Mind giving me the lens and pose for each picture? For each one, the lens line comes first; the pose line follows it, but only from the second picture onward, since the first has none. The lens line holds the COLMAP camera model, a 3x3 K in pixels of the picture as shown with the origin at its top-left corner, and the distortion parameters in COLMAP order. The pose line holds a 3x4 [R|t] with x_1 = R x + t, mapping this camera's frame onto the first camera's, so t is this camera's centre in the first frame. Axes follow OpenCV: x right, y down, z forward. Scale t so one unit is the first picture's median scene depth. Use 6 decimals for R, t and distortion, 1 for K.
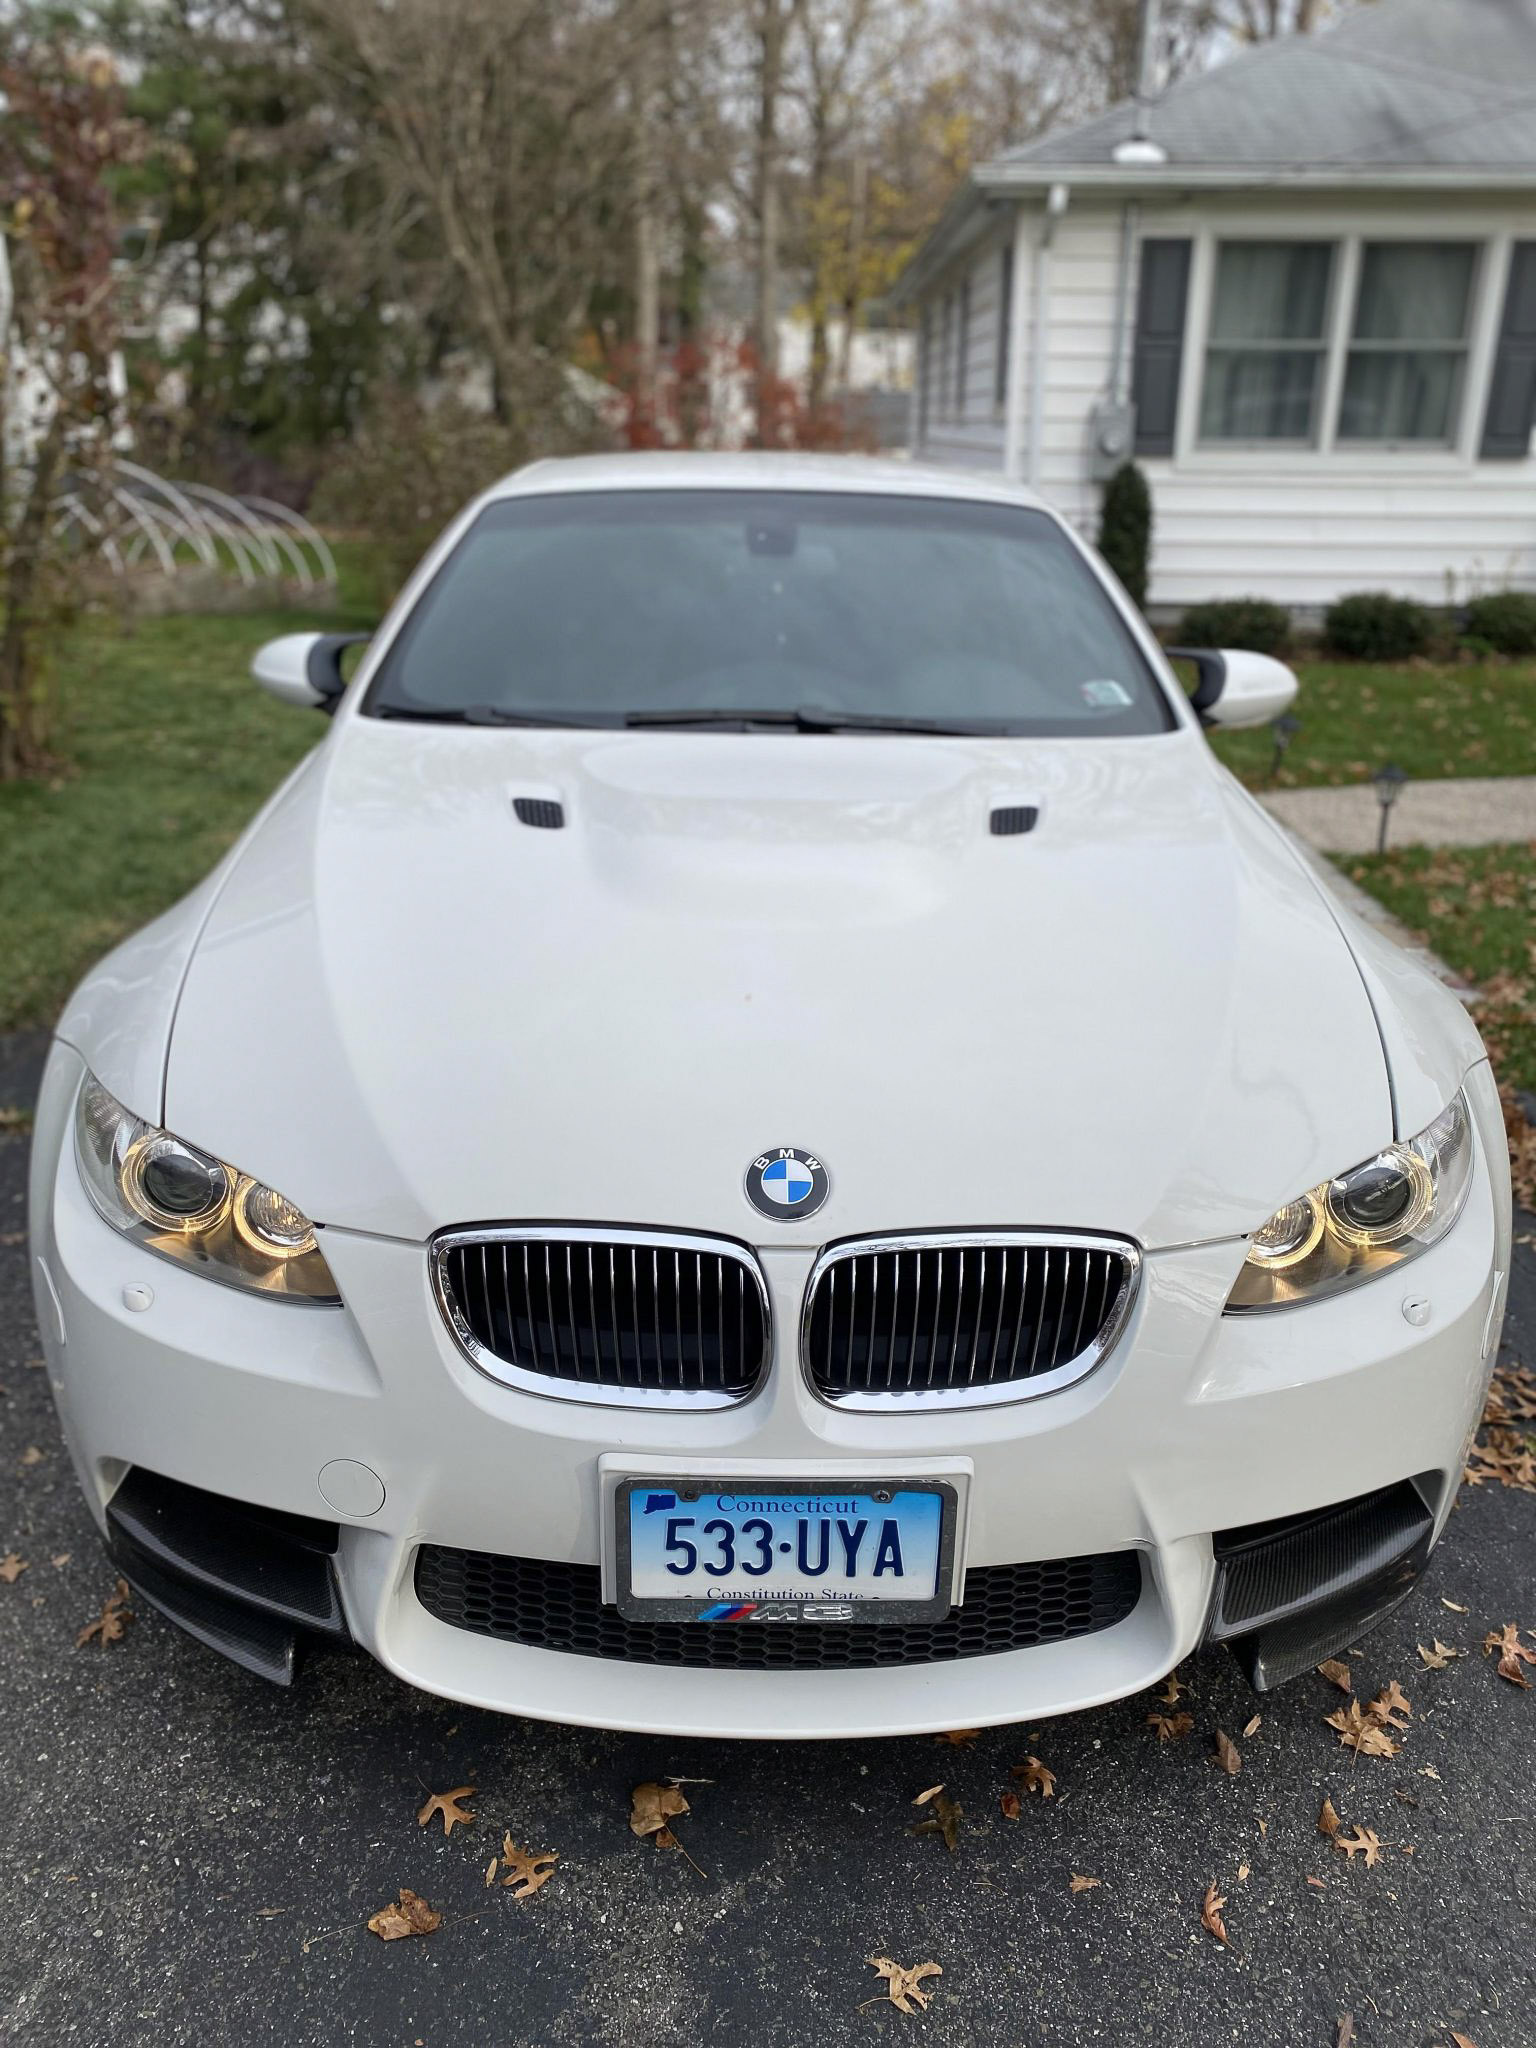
lens RADIAL K [[1565.7, 0, 768.0], [0, 1565.7, 1024.0], [0, 0, 1]] dist [0.008874, -0.003518]
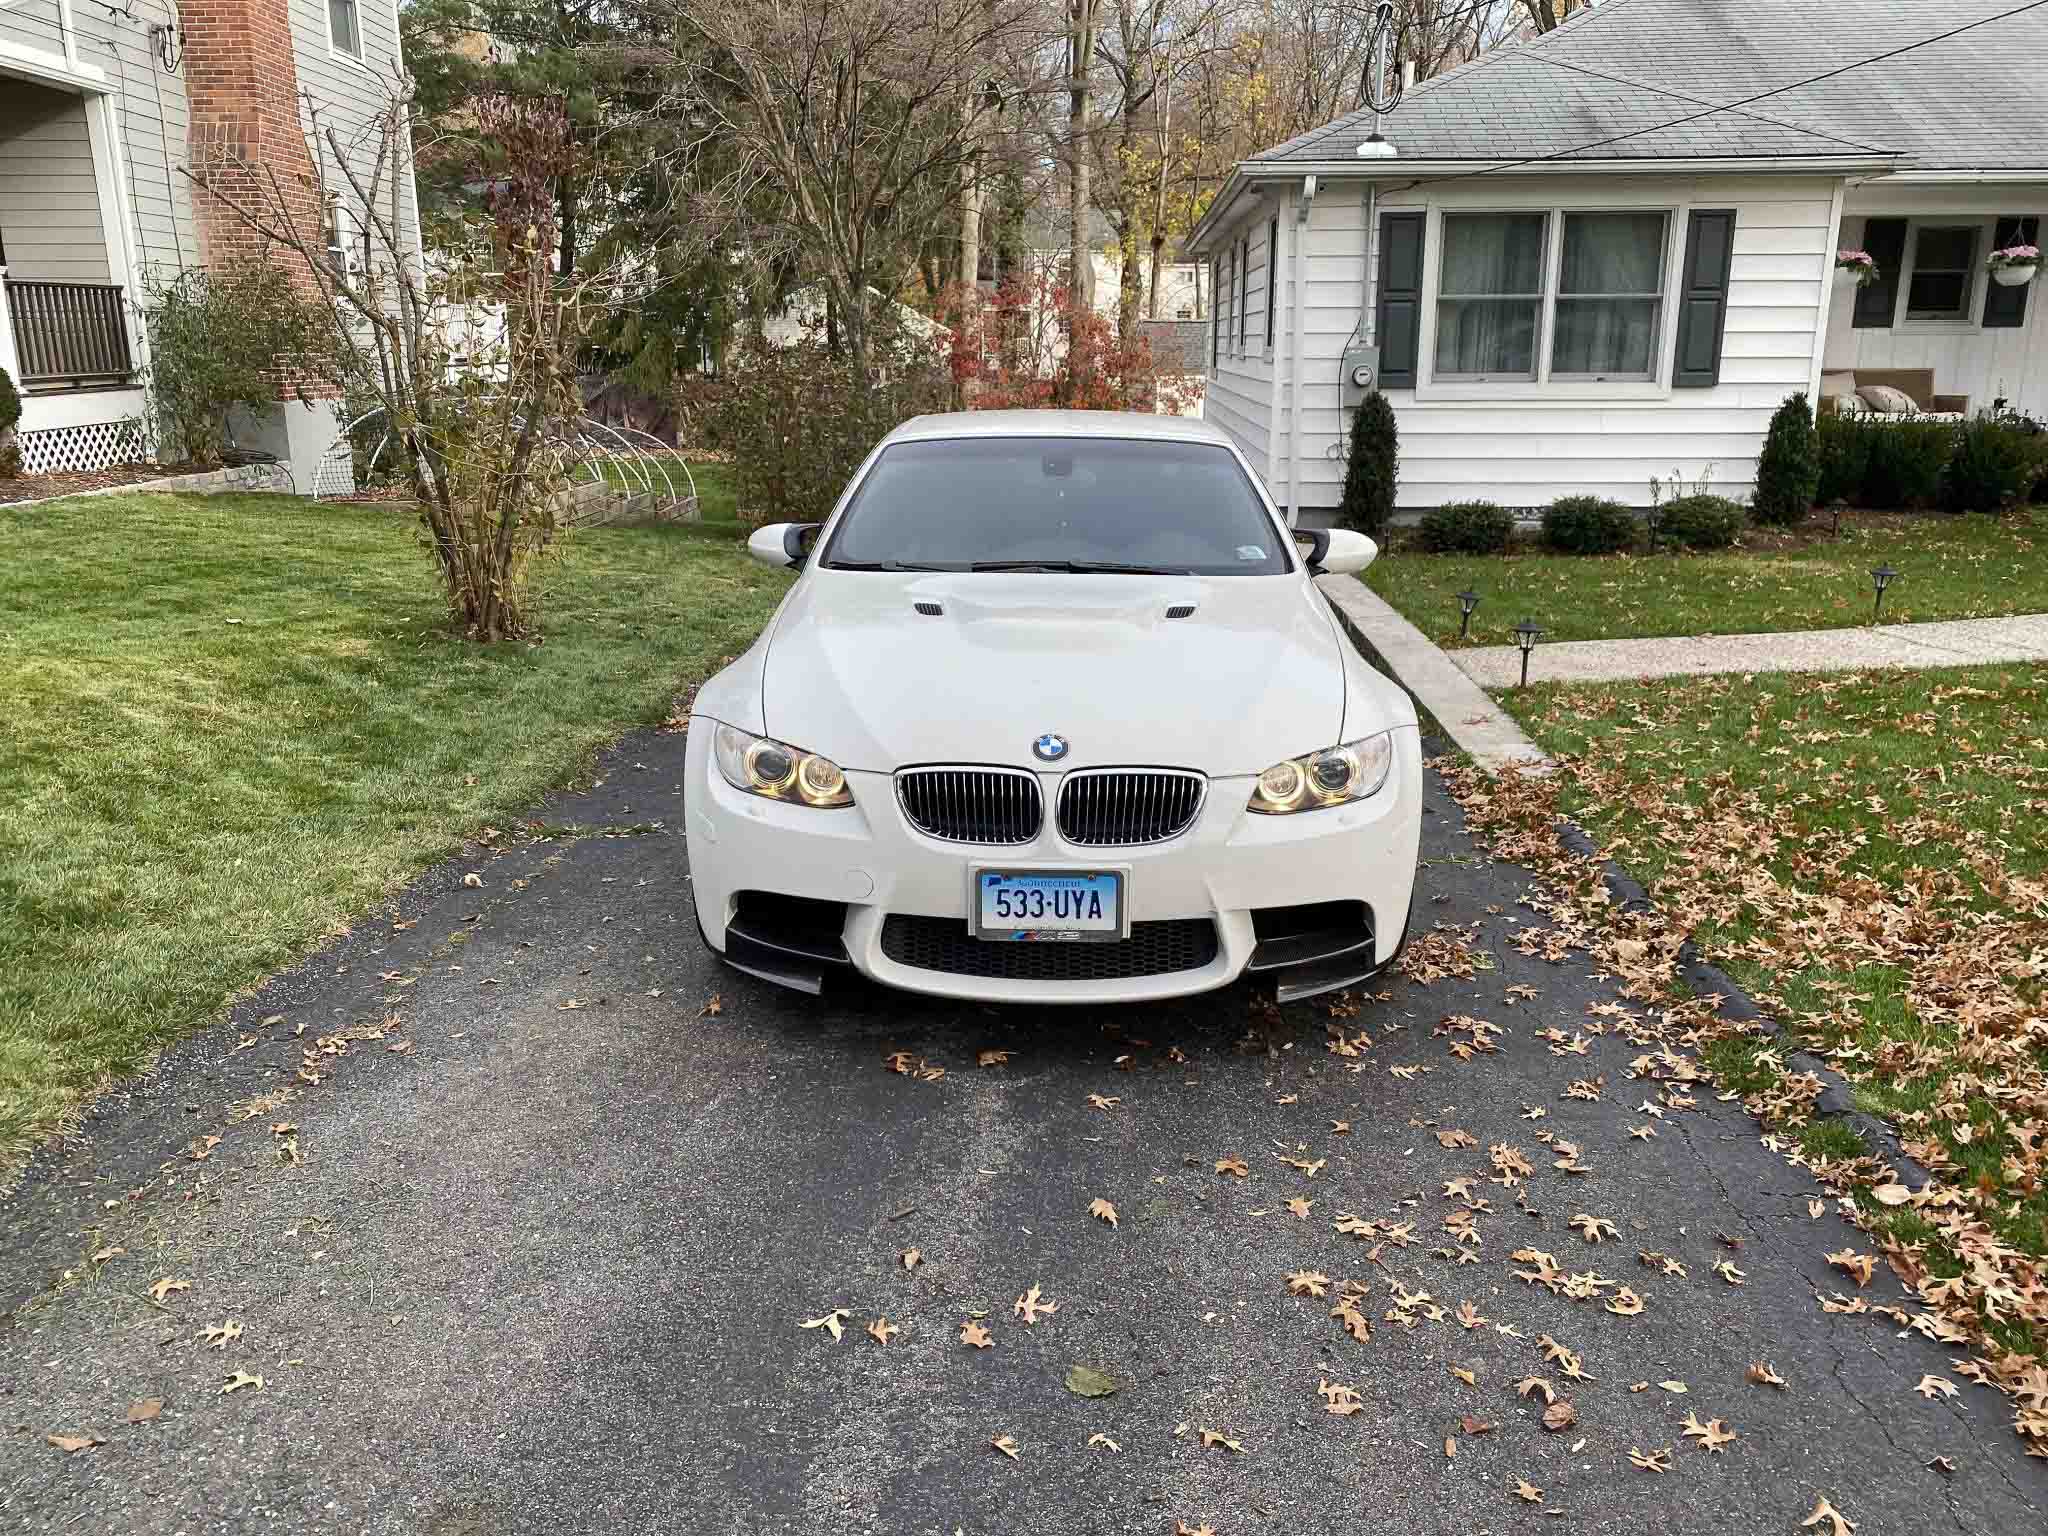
lens RADIAL K [[1558.4, 0, 1031.2], [0, 1558.4, 762.0], [0, 0, 1]] dist [0.102174, -0.210056]
pose [[0.999395, -0.001794, -0.034729, 0.060203], [-0.001909, 0.994332, -0.106306, 0.350152], [0.034723, 0.106308, 0.993727, -1.203357]]
